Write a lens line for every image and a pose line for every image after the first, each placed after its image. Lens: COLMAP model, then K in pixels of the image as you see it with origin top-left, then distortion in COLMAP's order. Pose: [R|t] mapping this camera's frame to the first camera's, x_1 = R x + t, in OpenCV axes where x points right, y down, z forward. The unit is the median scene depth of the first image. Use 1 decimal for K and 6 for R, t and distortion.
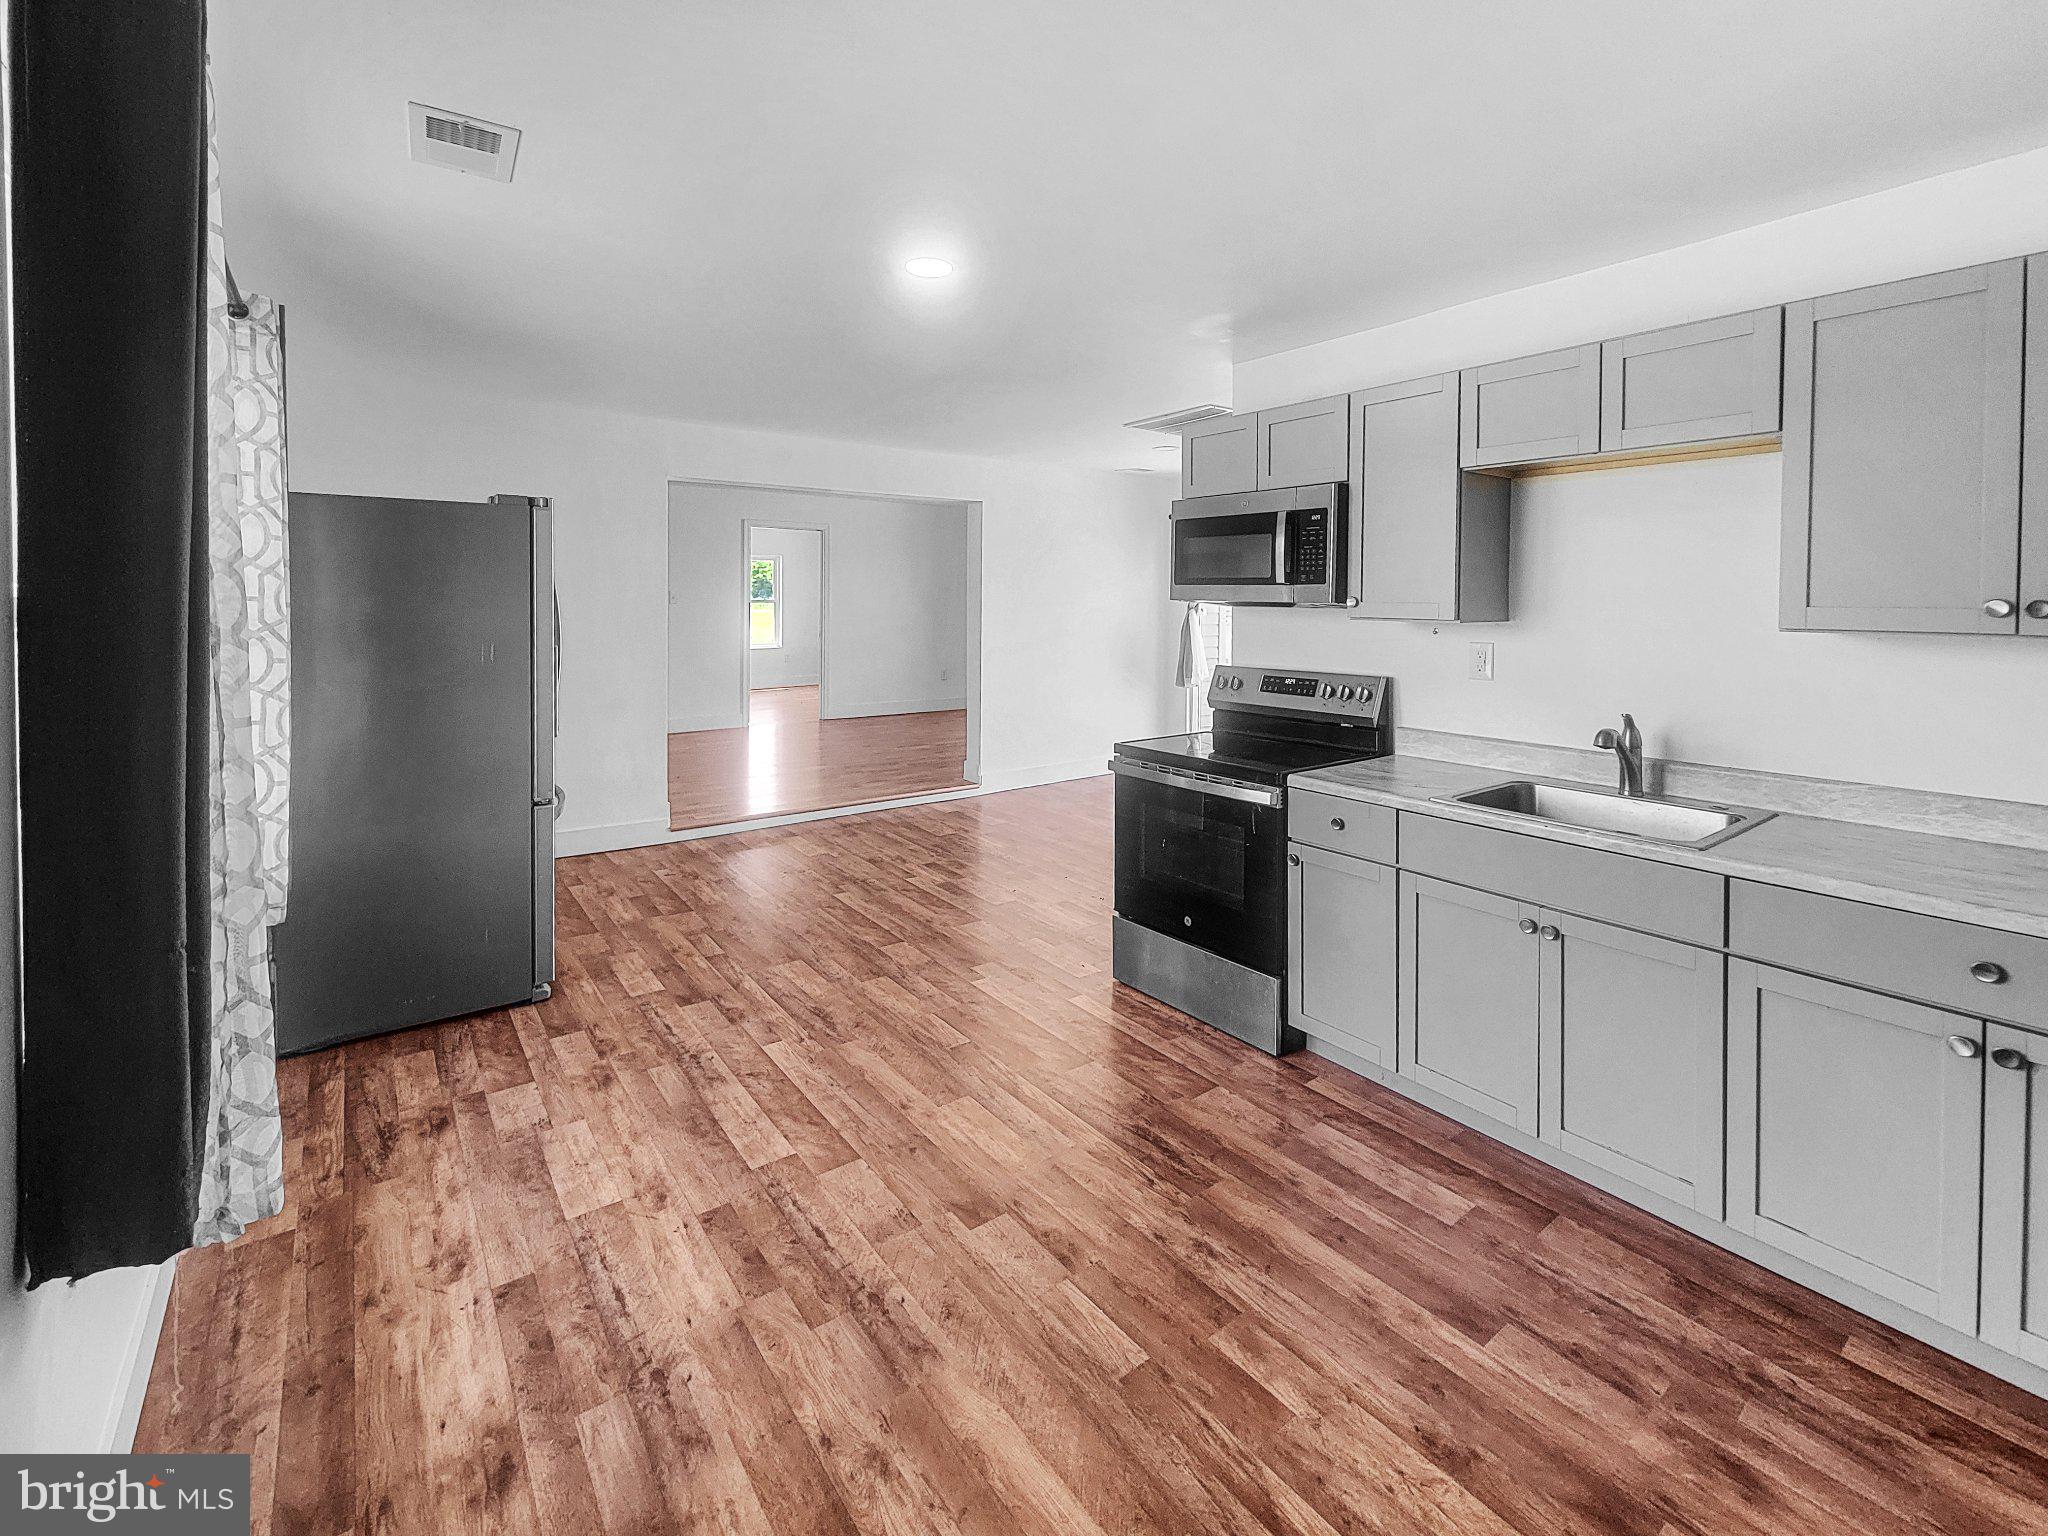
lens RADIAL K [[887.7, 0, 1024.0], [0, 887.7, 601.2], [0, 0, 1]] dist [-0.000039, -0.000768]
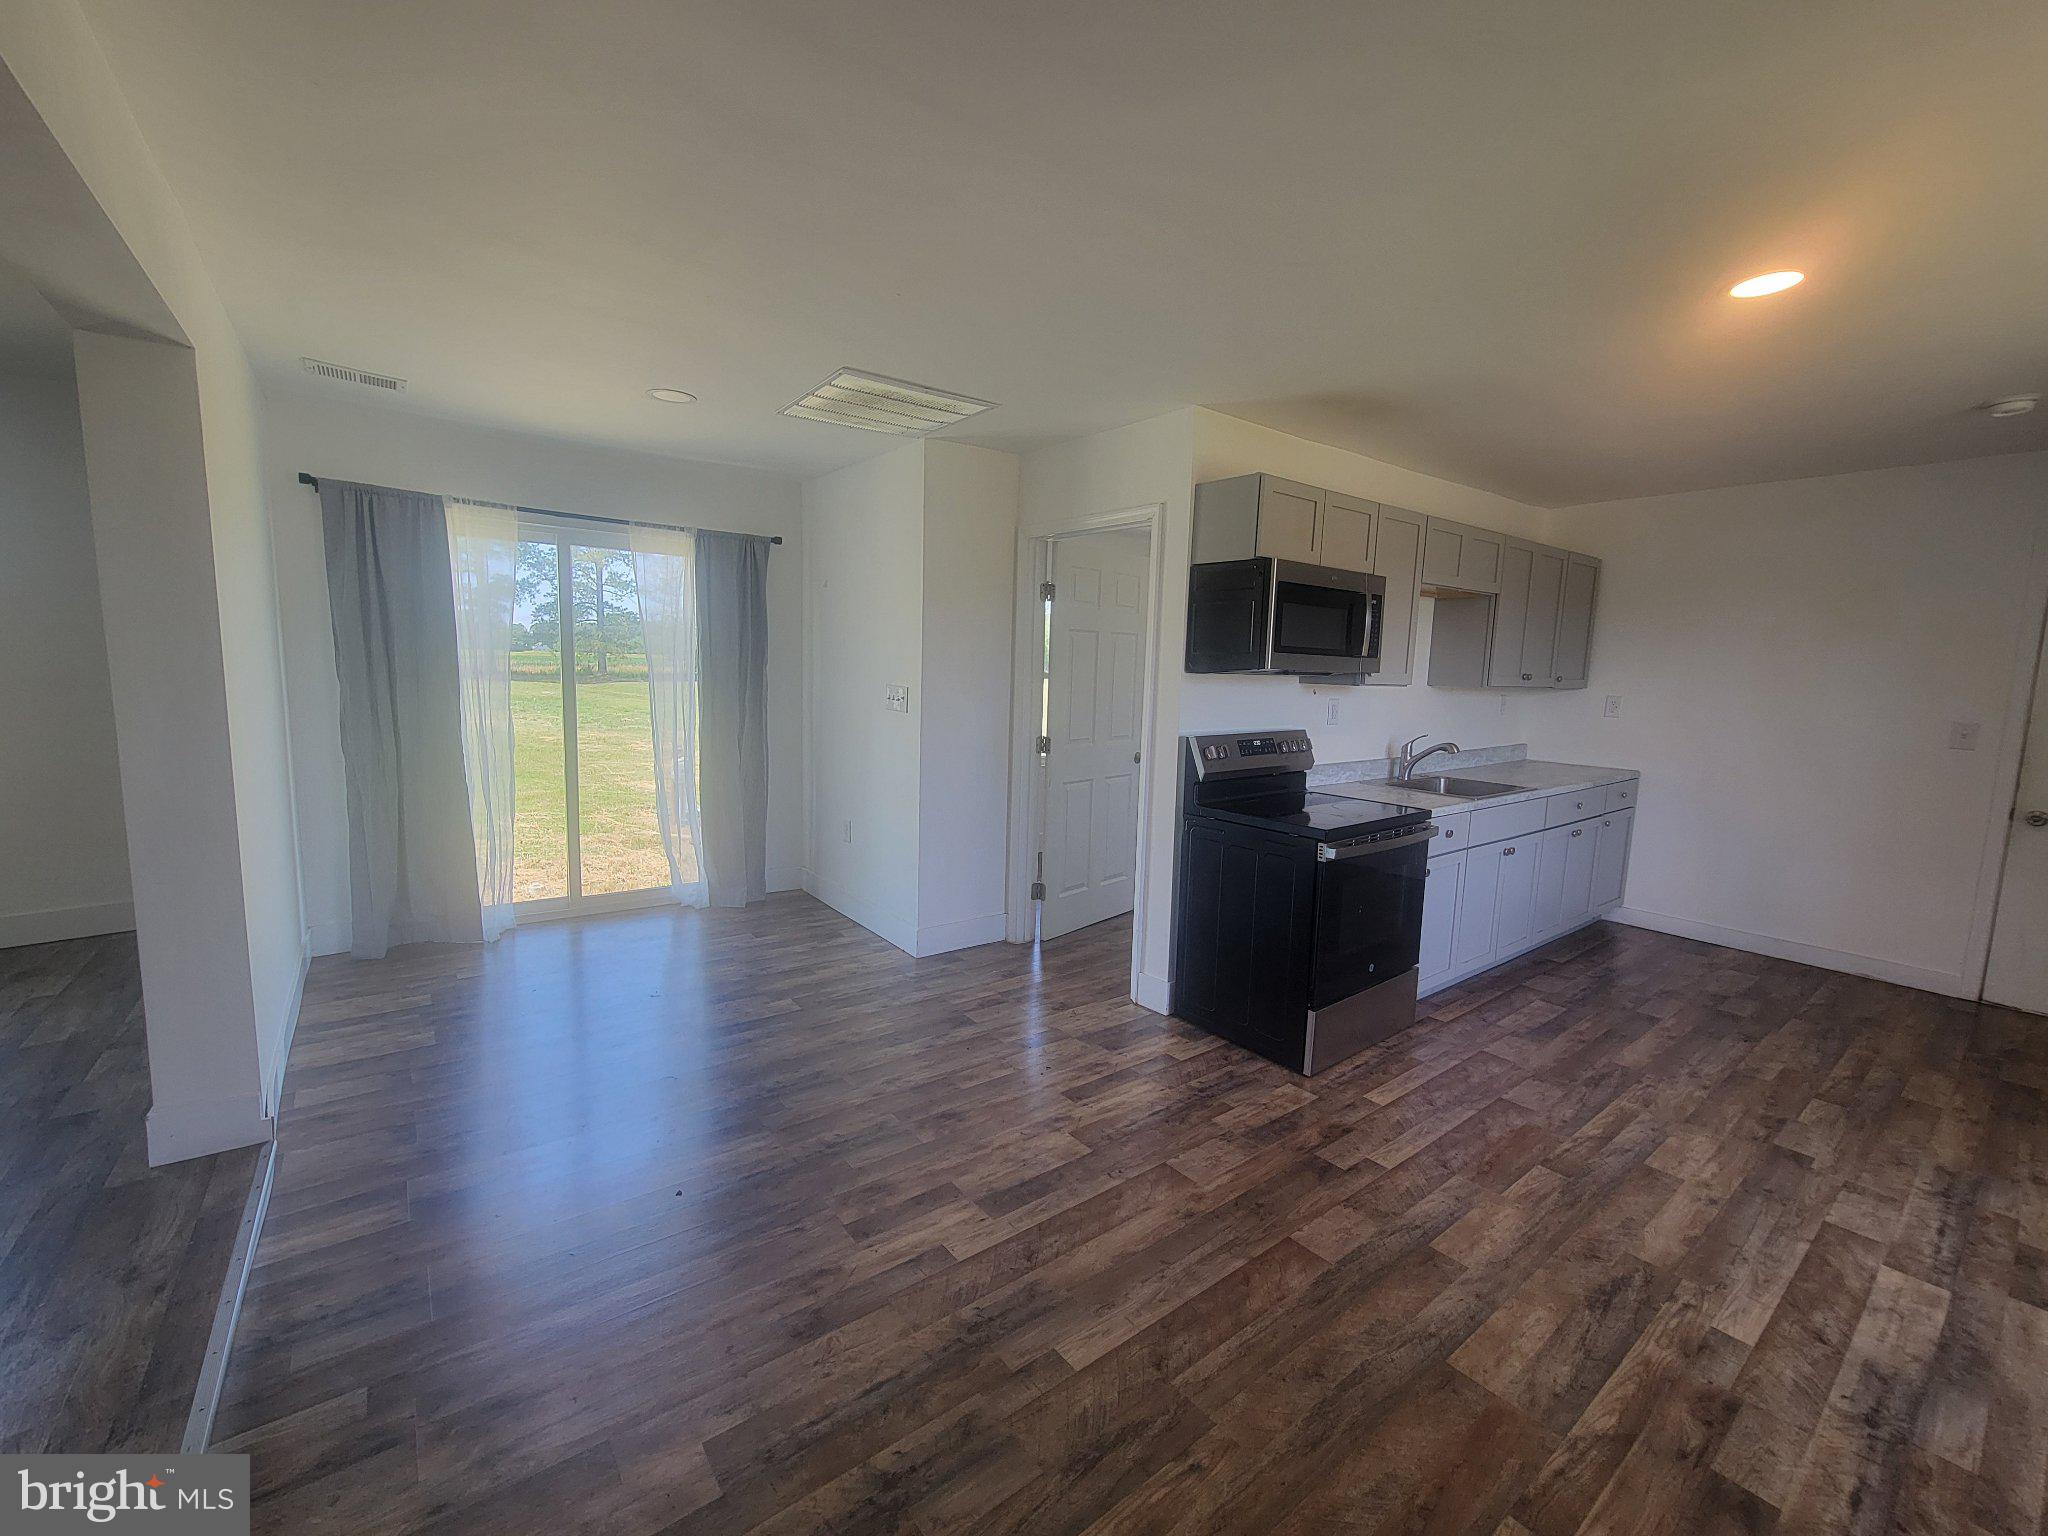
lens RADIAL K [[840.0, 0, 1021.4], [0, 840.0, 752.8], [0, 0, 1]] dist [-0.000214, -0.001123]
pose [[-0.012464, -0.119619, 0.992742, -1.058026], [-0.037315, 0.992183, 0.119083, -0.009659], [-0.999226, -0.035560, -0.016830, 1.920580]]
